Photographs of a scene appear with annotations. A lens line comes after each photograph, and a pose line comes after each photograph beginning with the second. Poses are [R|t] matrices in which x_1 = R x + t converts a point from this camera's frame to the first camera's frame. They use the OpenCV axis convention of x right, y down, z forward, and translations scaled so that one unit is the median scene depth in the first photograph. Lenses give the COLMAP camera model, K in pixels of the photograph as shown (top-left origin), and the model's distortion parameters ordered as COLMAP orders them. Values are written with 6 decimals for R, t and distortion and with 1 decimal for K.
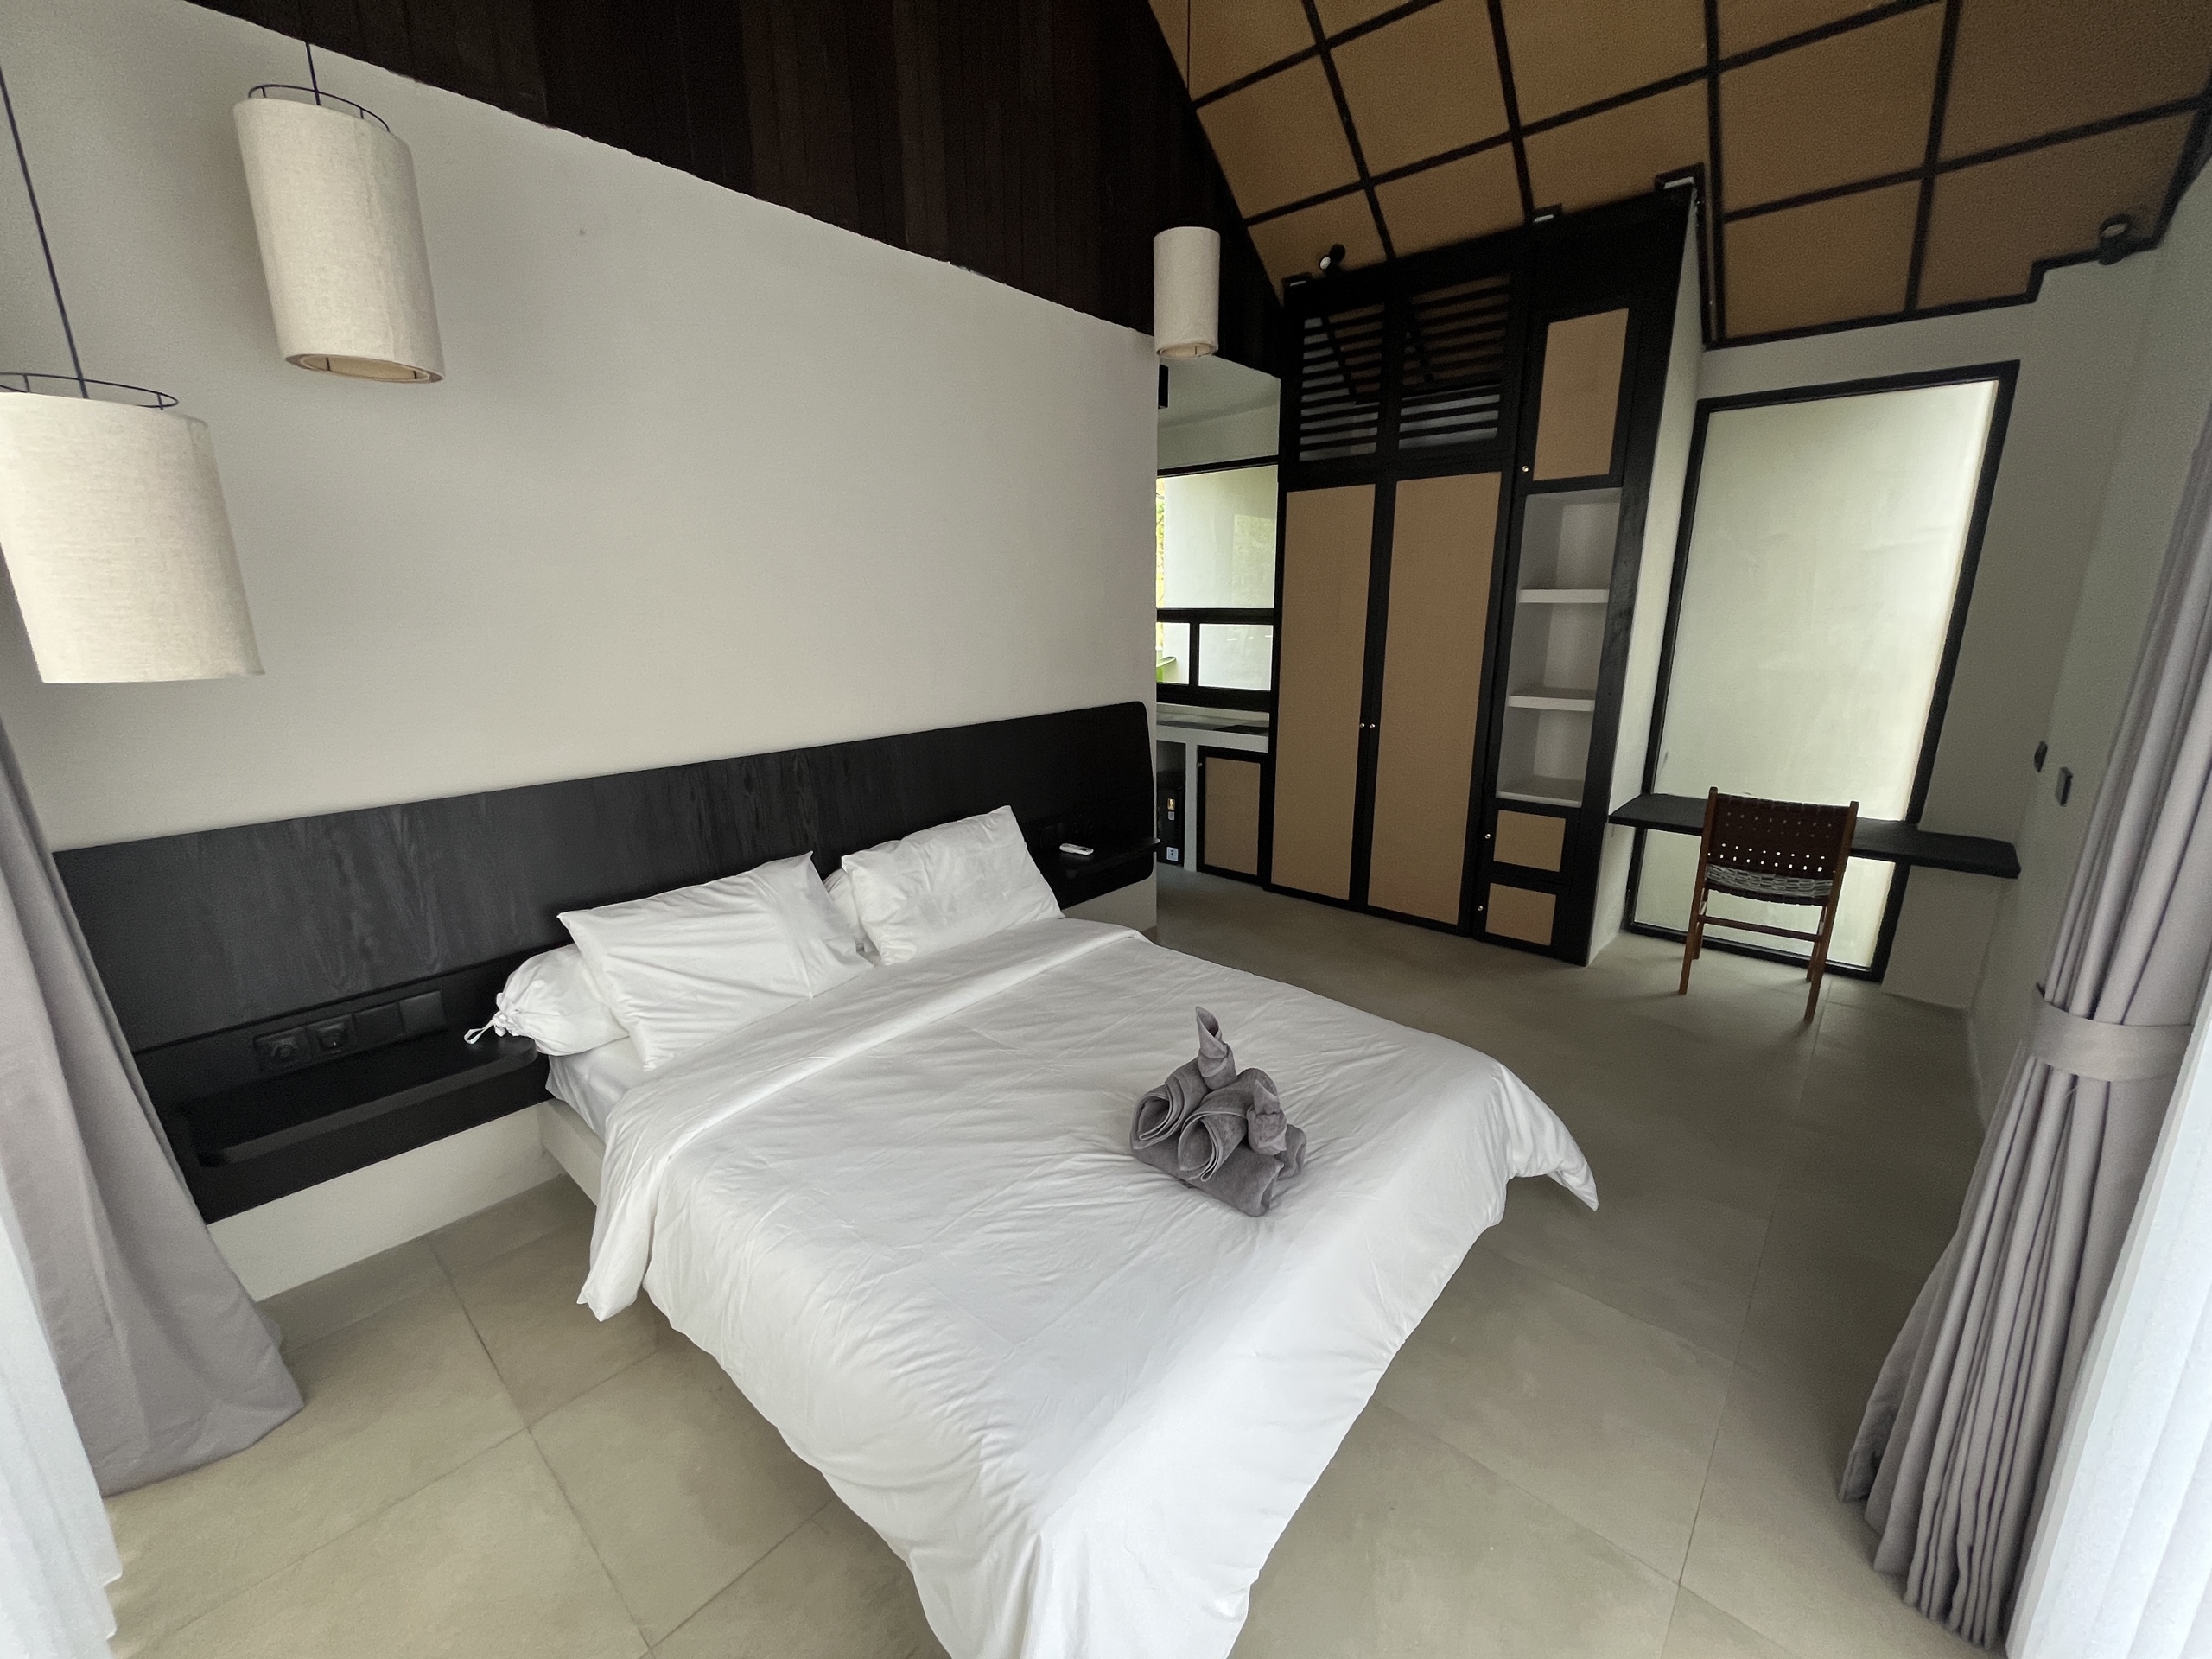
lens RADIAL K [[892.2, 0, 1103.7], [0, 892.2, 832.2], [0, 0, 1]] dist [-0.002741, -0.000053]
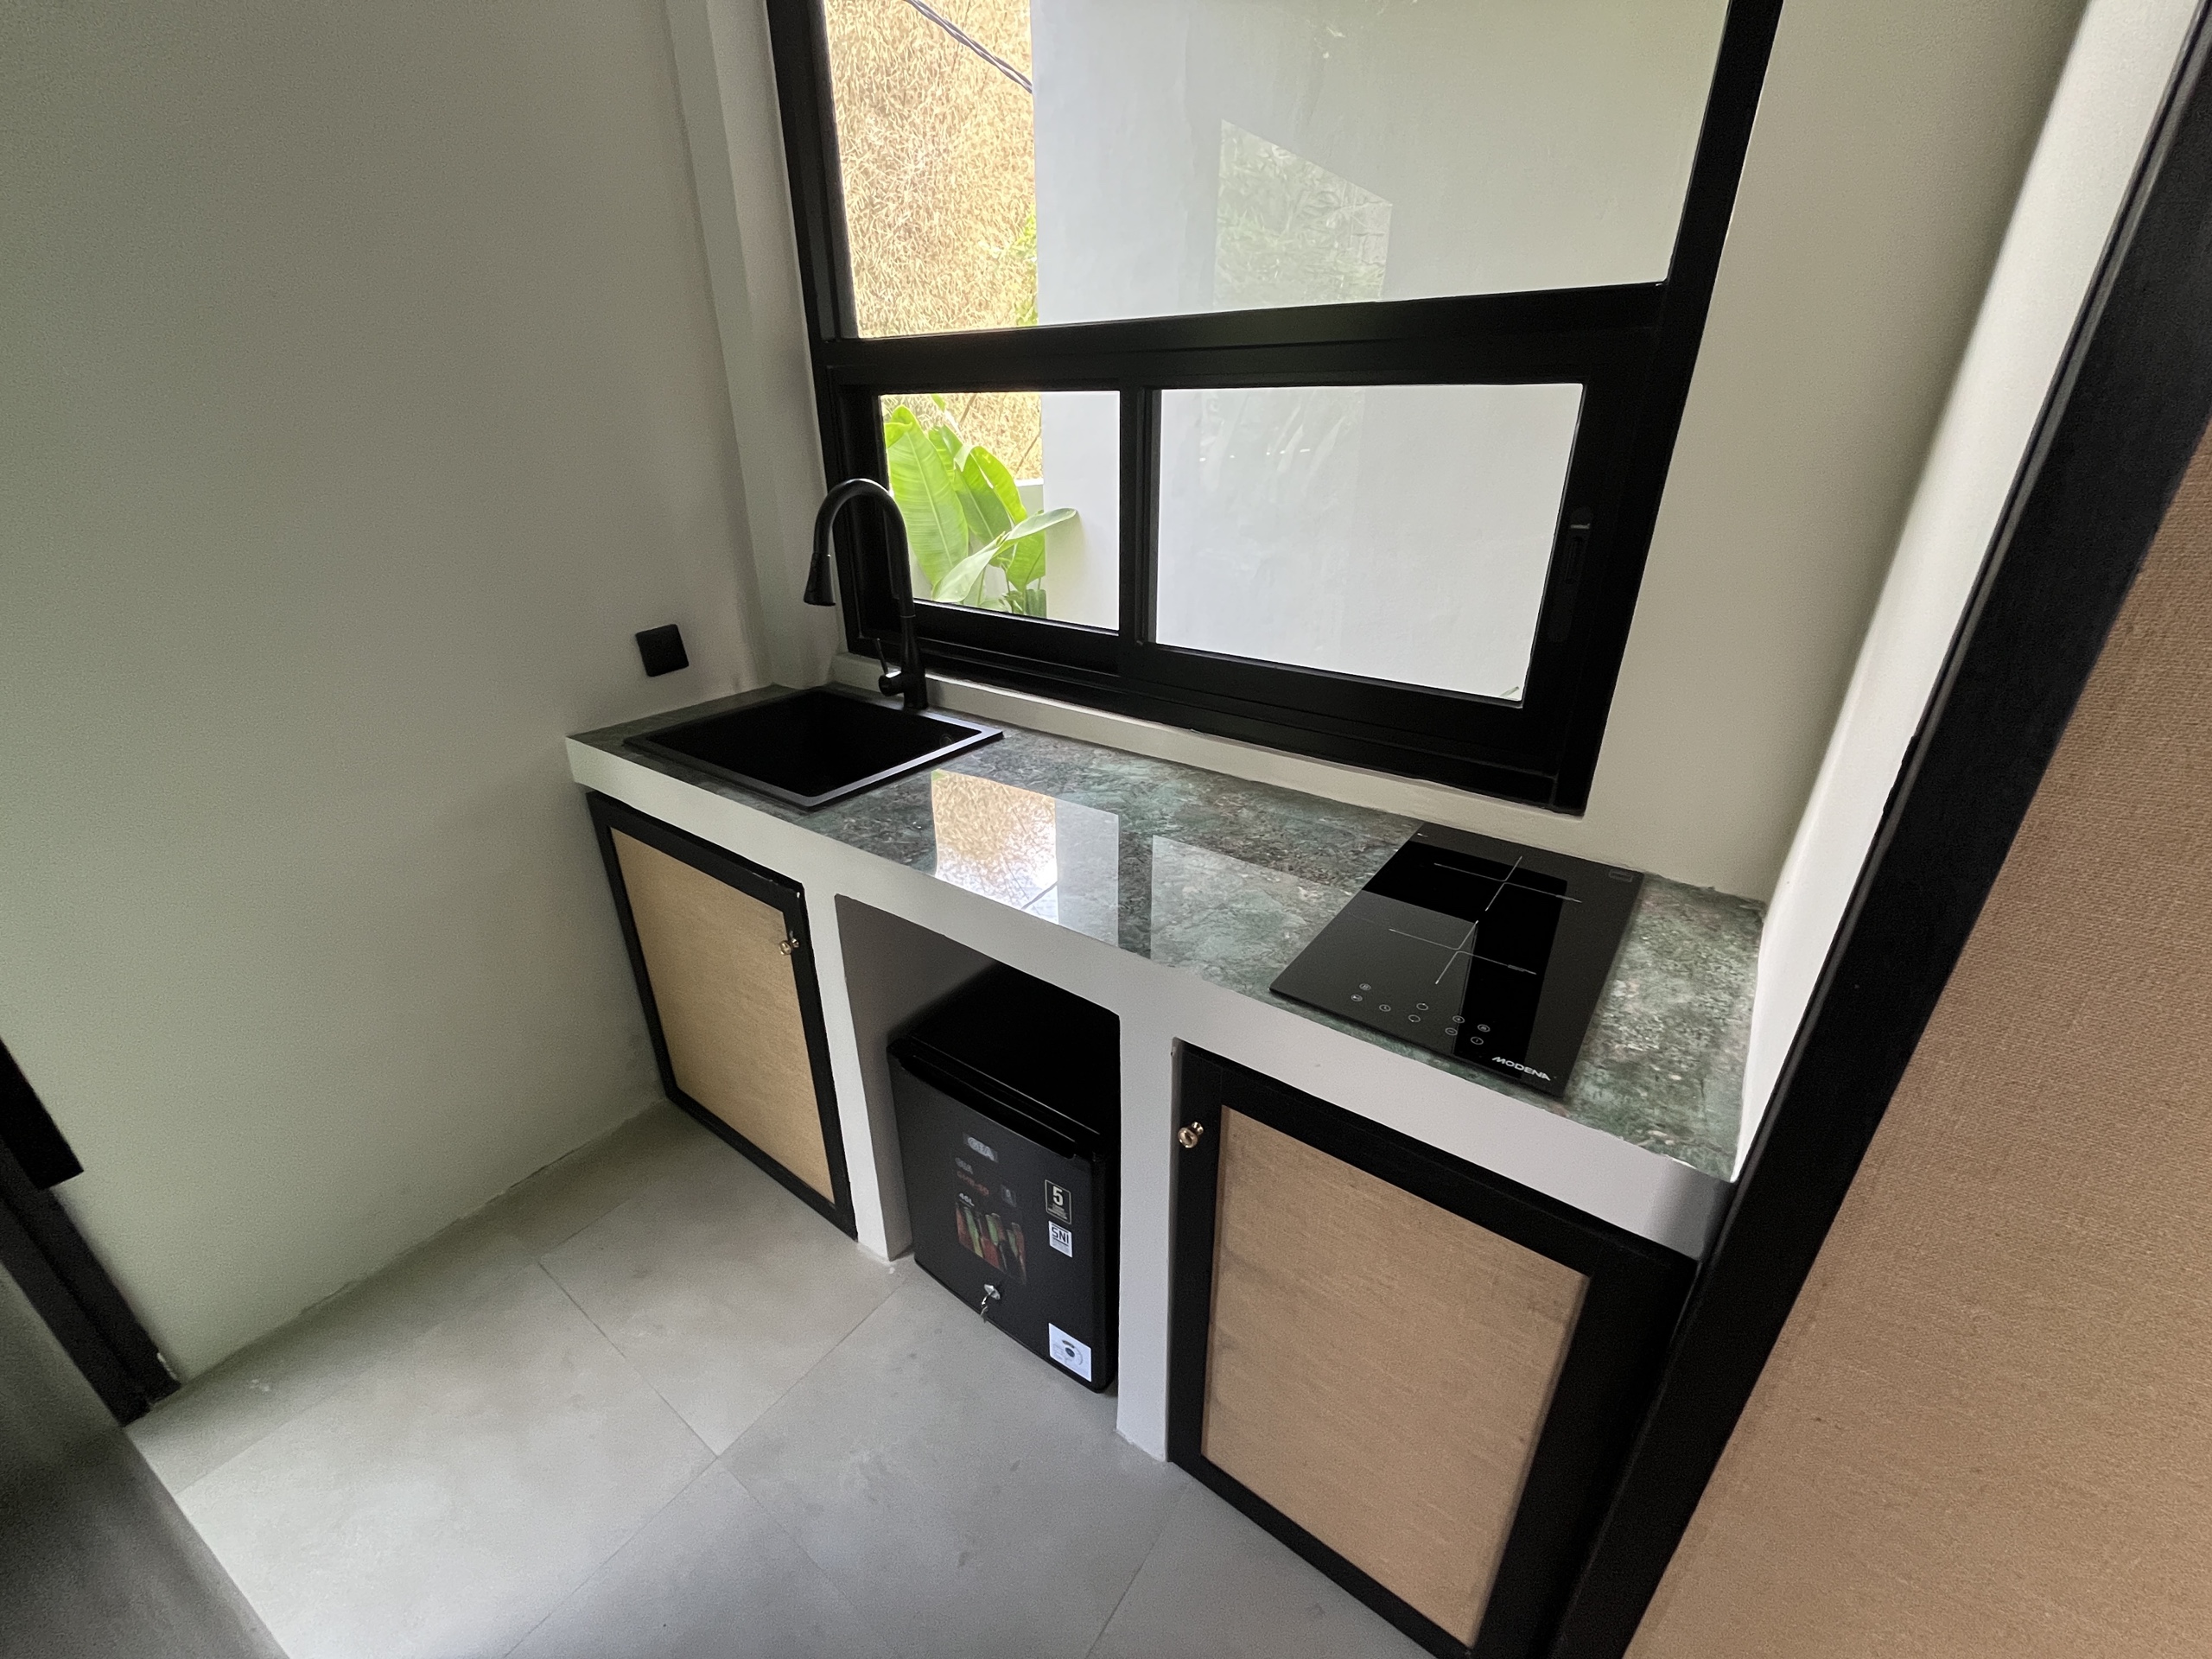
lens RADIAL K [[911.1, 0, 1090.2], [0, 911.1, 824.5], [0, 0, 1]] dist [0.062534, -0.000011]
pose [[0.996216, -0.036323, 0.078959, 0.111248], [0.021196, 0.982588, 0.184583, -0.283750], [-0.084289, -0.182211, 0.979640, 1.264390]]
